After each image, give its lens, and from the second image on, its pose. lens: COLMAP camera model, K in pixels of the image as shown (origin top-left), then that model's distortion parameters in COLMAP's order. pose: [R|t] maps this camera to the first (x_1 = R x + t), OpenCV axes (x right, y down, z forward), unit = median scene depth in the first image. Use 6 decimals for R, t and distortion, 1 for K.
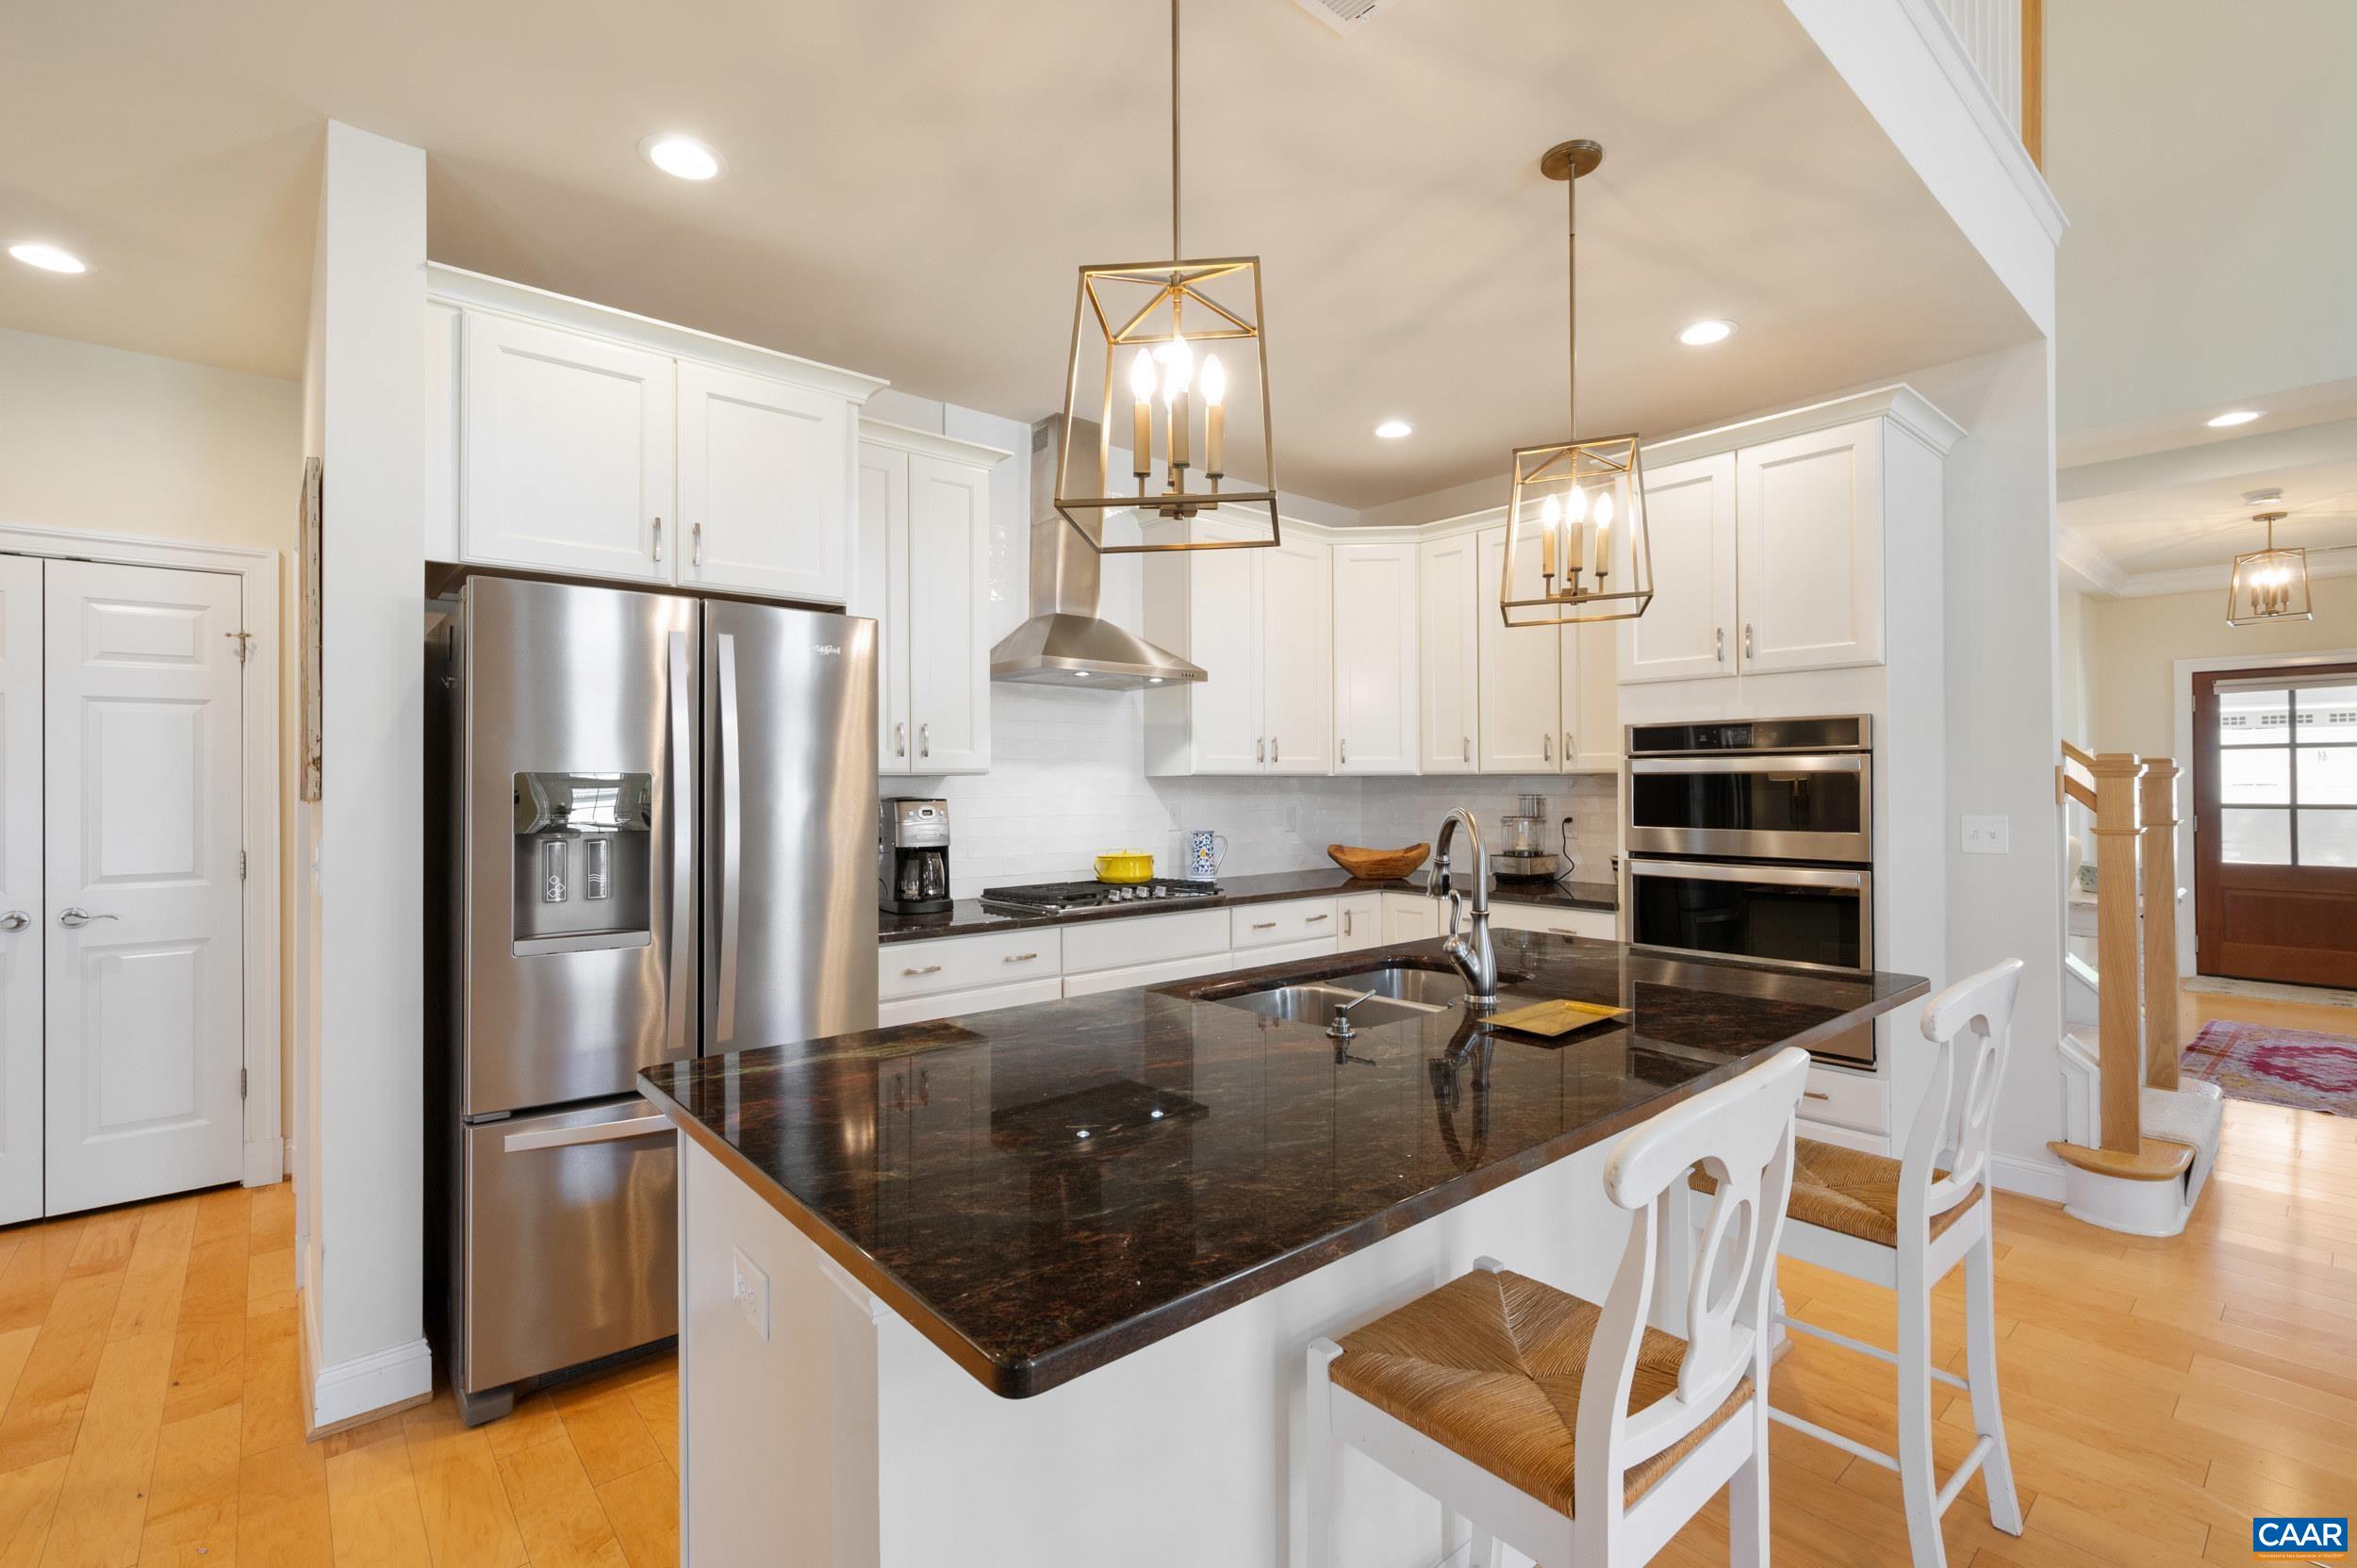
lens RADIAL K [[1041.6, 0, 1178.5], [0, 1041.6, 784.0], [0, 0, 1]] dist [0.000437, 0.000906]
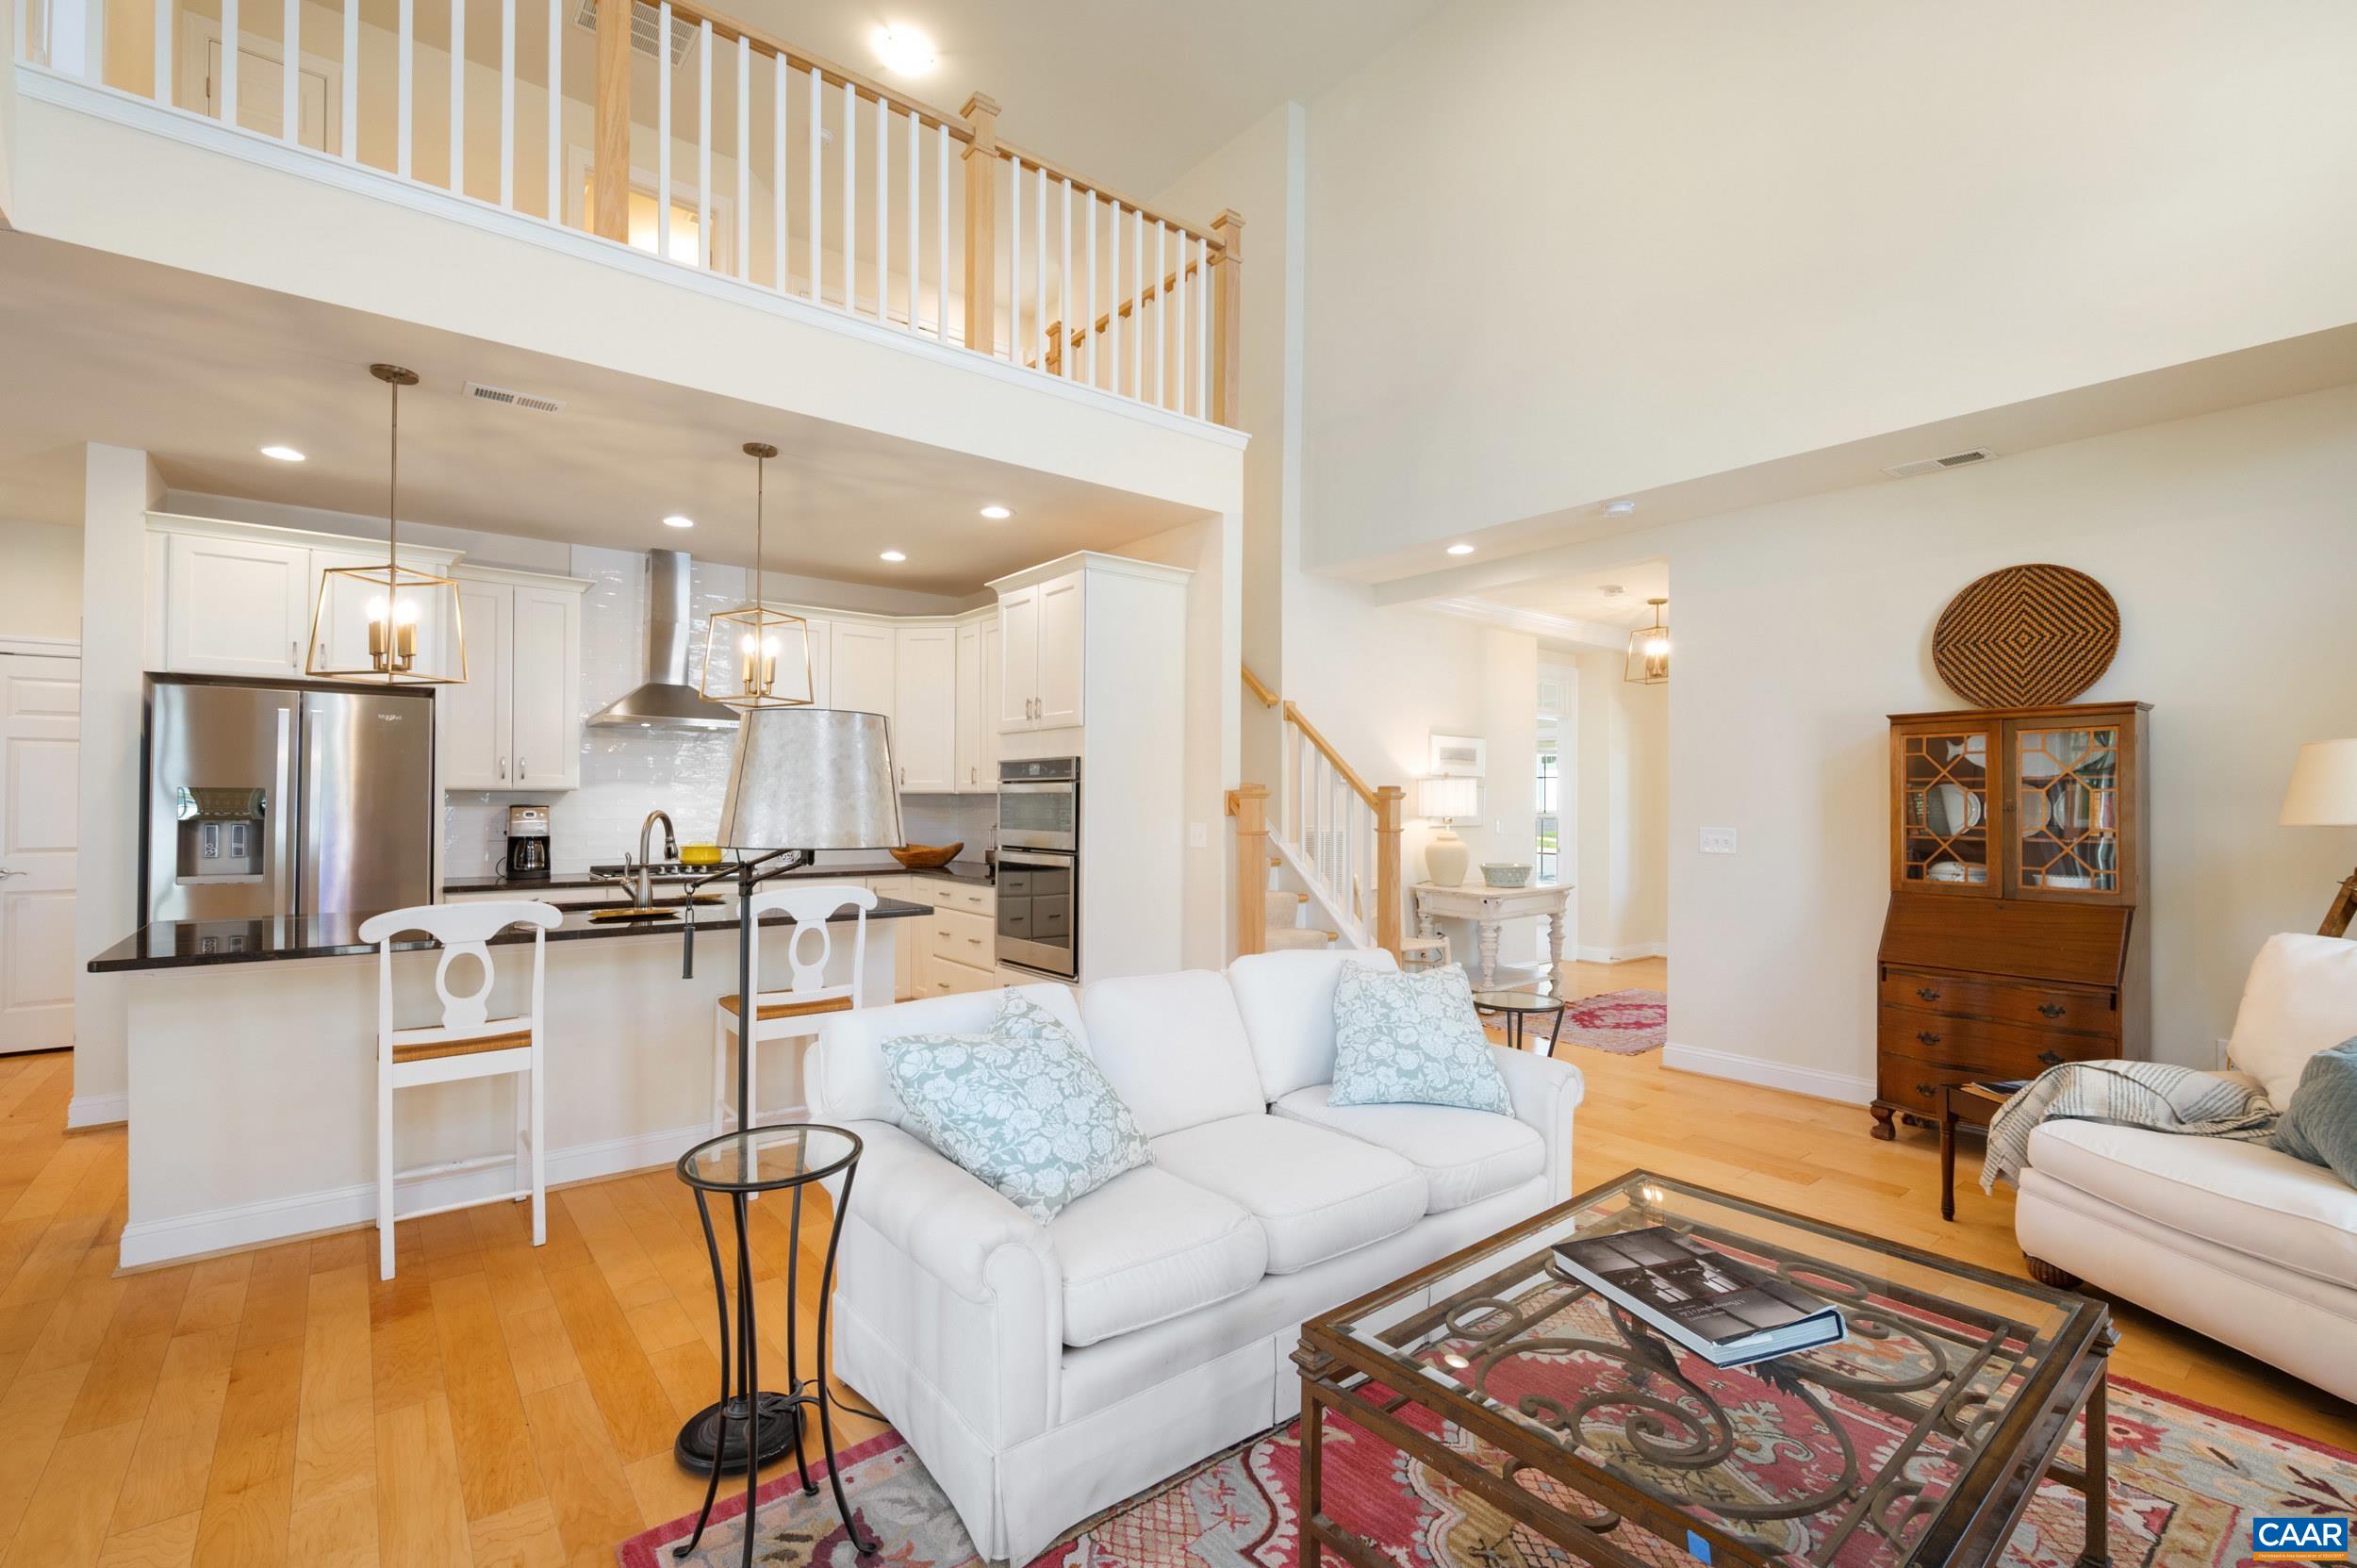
lens RADIAL K [[1034.1, 0, 1171.3], [0, 1034.1, 797.3], [0, 0, 1]] dist [-0.000642, 0.000606]
pose [[0.999012, 0.008727, -0.043573, 0.803867], [-0.008877, 0.999955, -0.003238, -0.002003], [0.043542, 0.003621, 0.999045, -0.512279]]
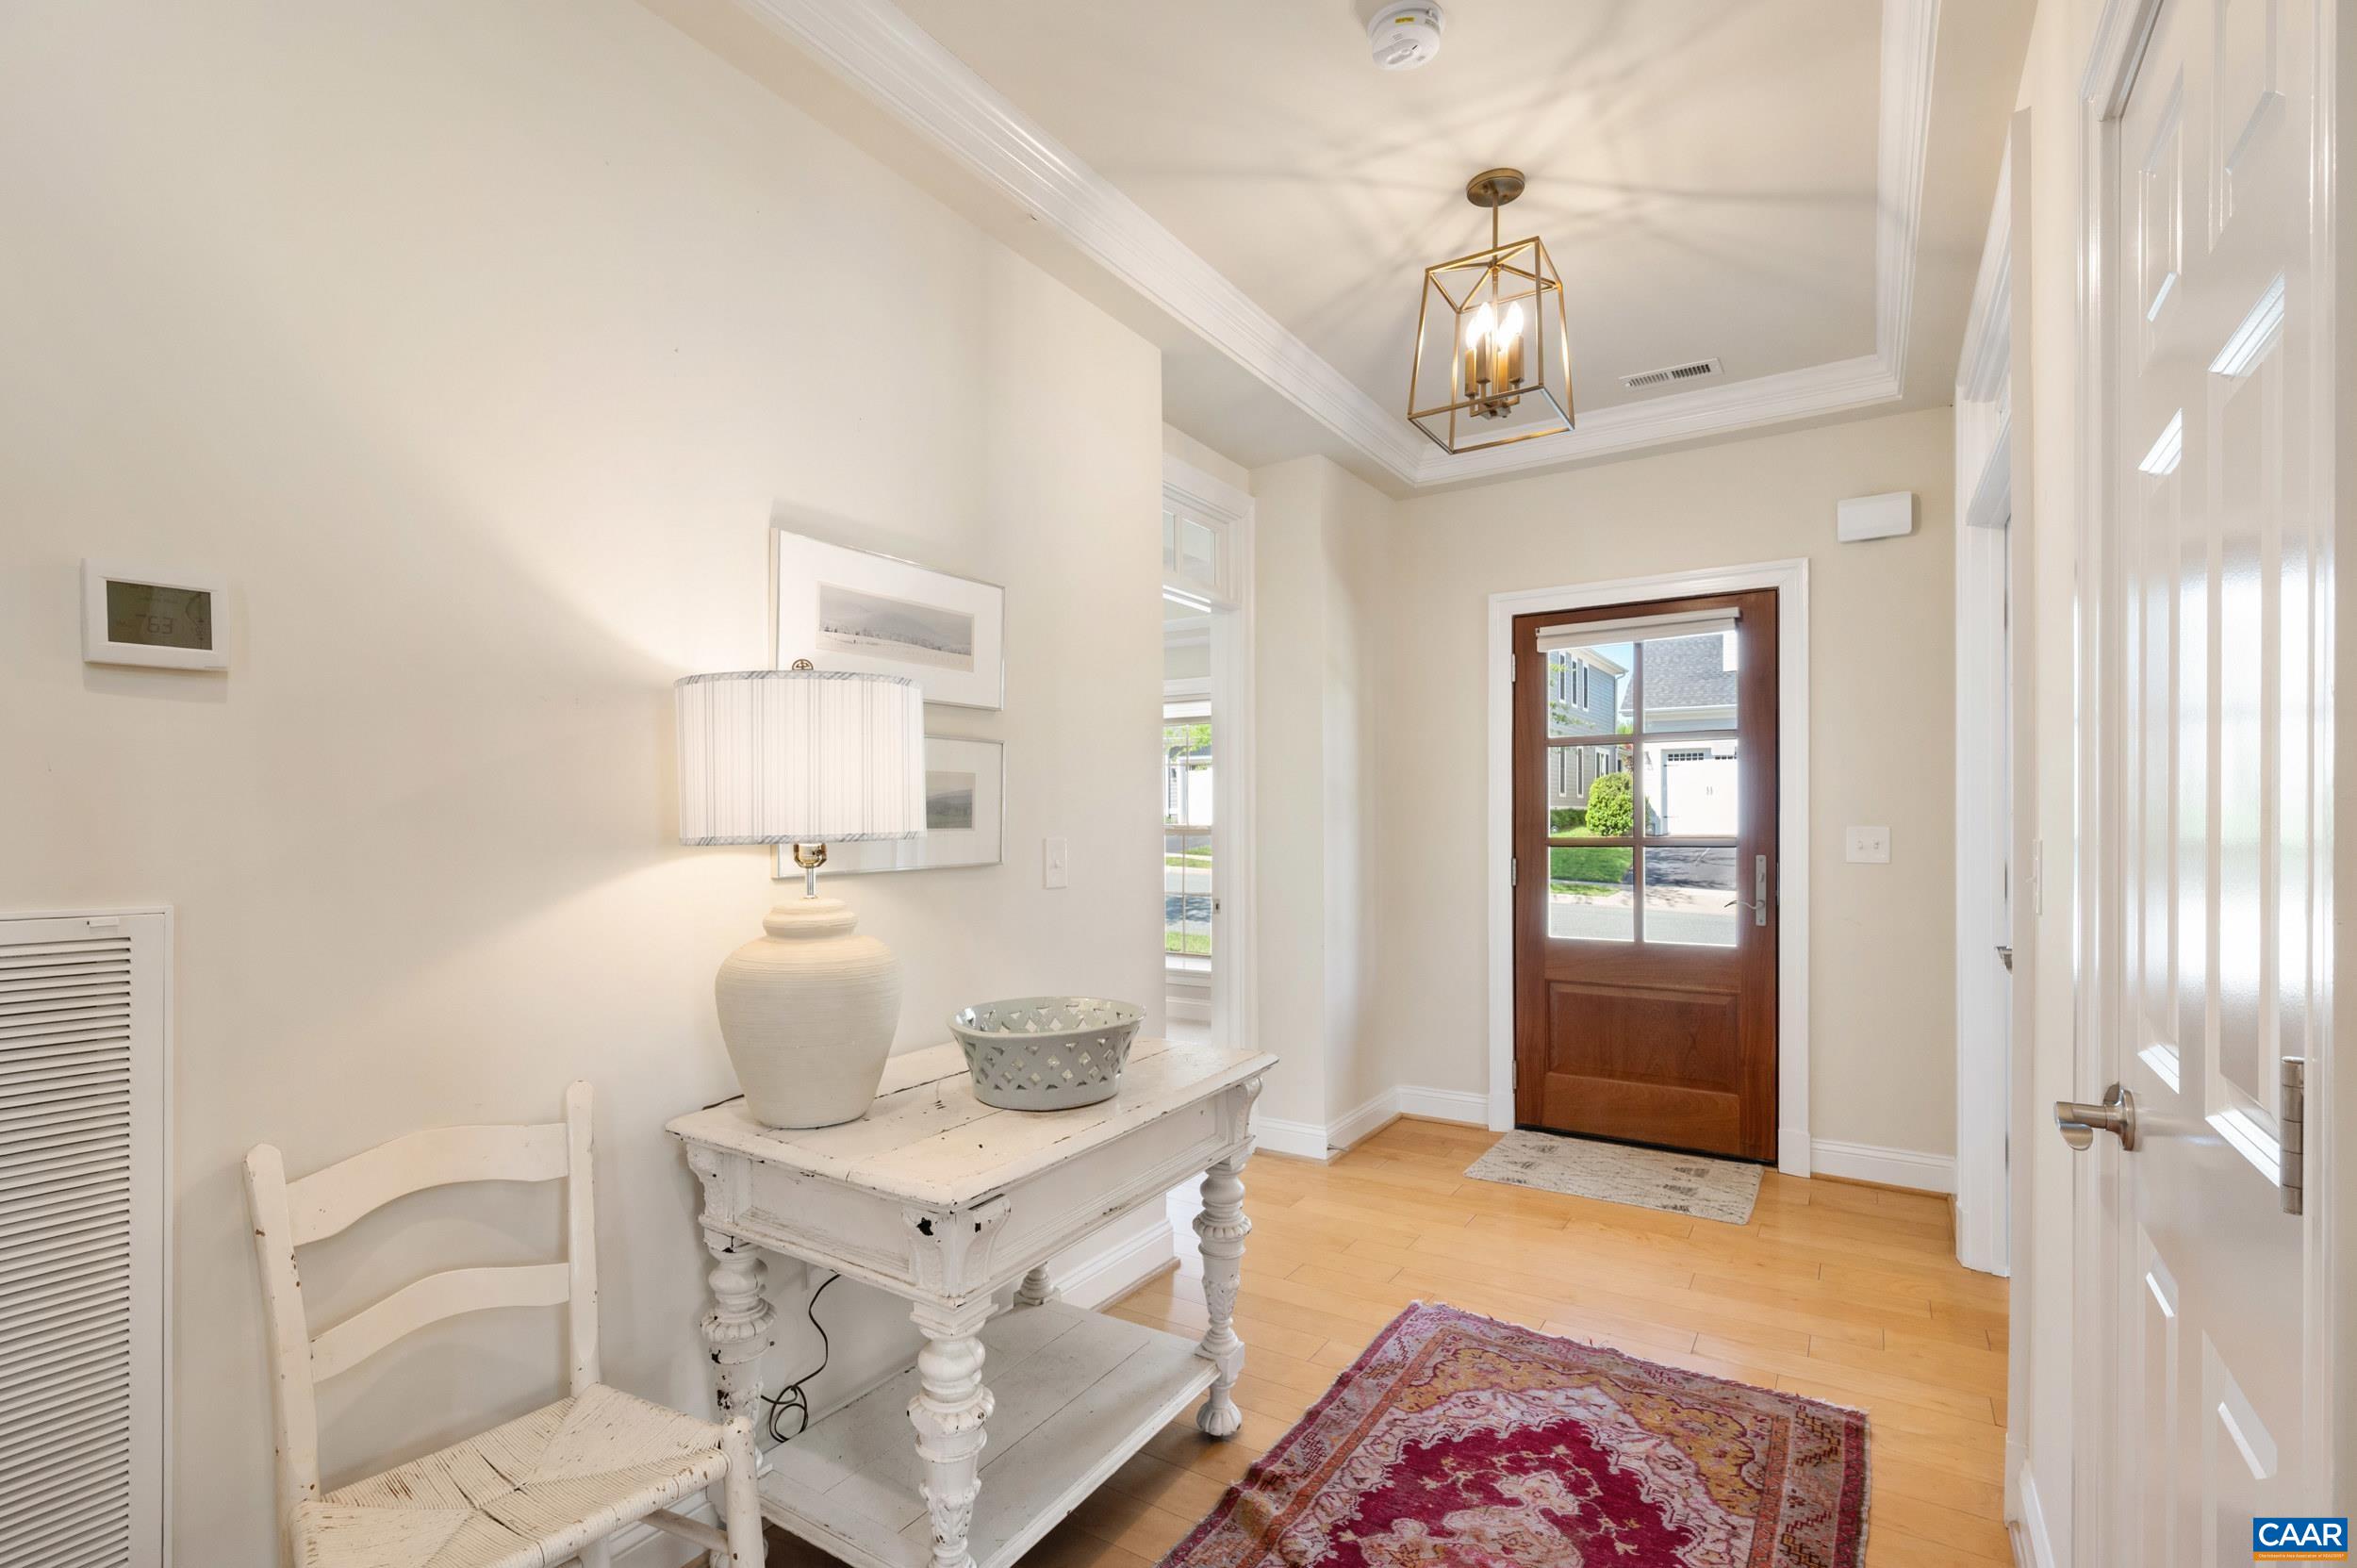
lens RADIAL K [[1088.3, 0, 1168.2], [0, 1088.3, 826.8], [0, 0, 1]] dist [0.001259, 0.000262]
pose [[0.960561, -0.006502, 0.277992, 1.271041], [0.004835, 0.999966, 0.006684, 0.015585], [-0.278026, -0.005076, 0.960560, 0.968592]]
